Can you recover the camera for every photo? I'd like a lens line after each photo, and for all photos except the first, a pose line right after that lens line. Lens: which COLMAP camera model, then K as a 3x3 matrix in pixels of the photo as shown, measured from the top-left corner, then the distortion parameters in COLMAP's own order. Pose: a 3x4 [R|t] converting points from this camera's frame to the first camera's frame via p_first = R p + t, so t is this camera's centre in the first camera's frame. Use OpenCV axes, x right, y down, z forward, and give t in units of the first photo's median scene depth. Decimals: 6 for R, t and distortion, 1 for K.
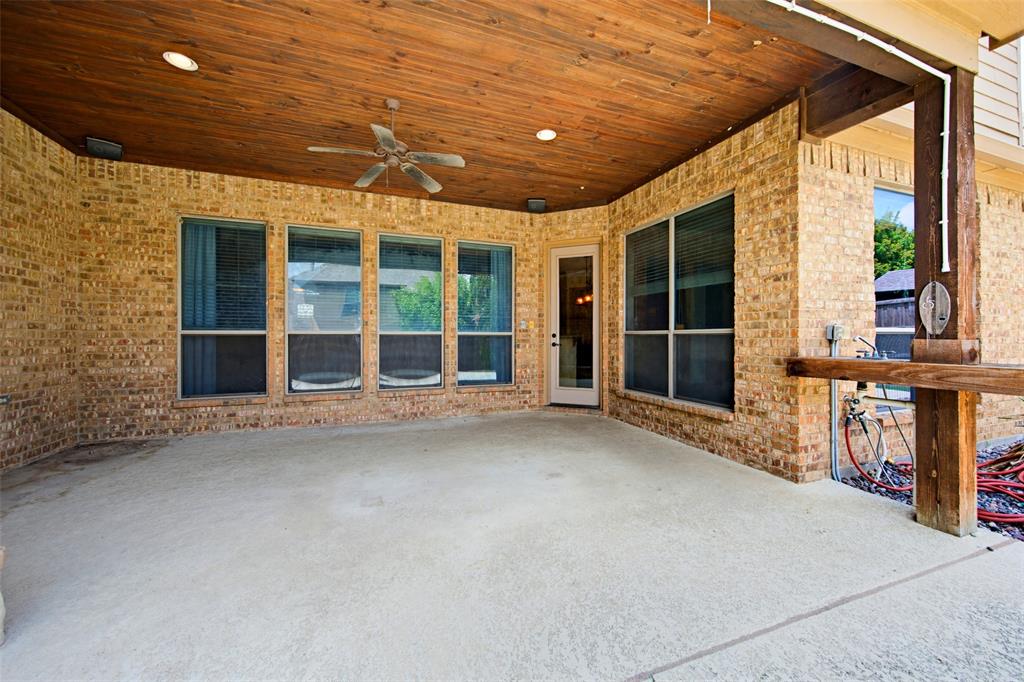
lens RADIAL K [[400.6, 0, 515.3], [0, 400.6, 338.0], [0, 0, 1]] dist [0.004119, 0.000078]
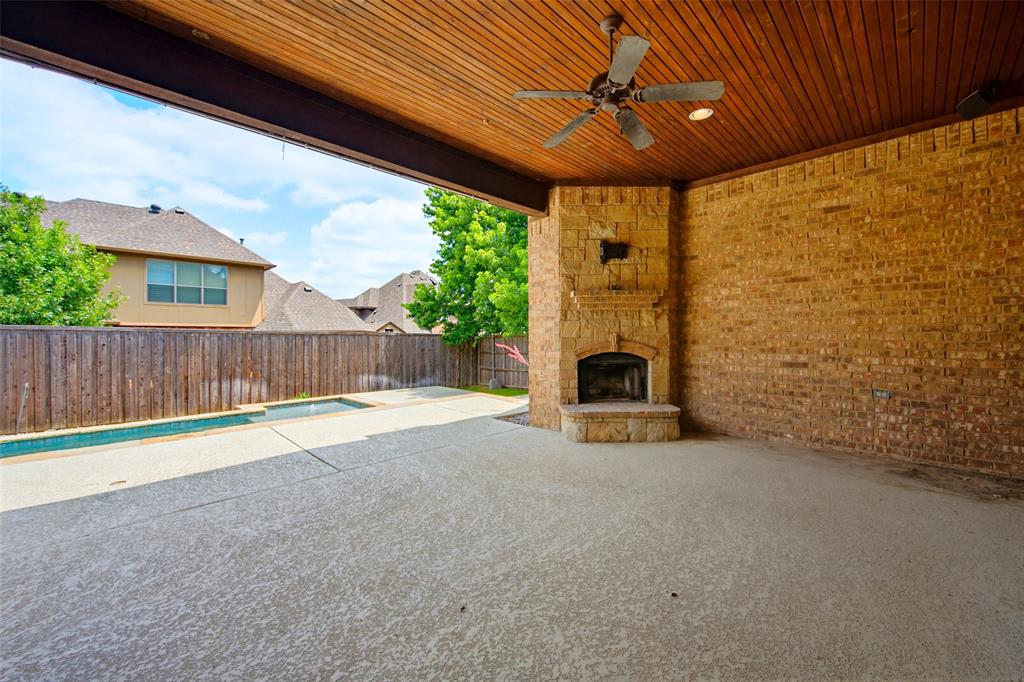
lens RADIAL K [[400.6, 0, 513.2], [0, 400.6, 336.8], [0, 0, 1]] dist [0.004119, 0.000078]
pose [[-0.911000, 0.004210, -0.412386, 0.151103], [0.002018, 0.999981, 0.005751, -0.017347], [0.412403, 0.004407, -0.910991, 1.488453]]
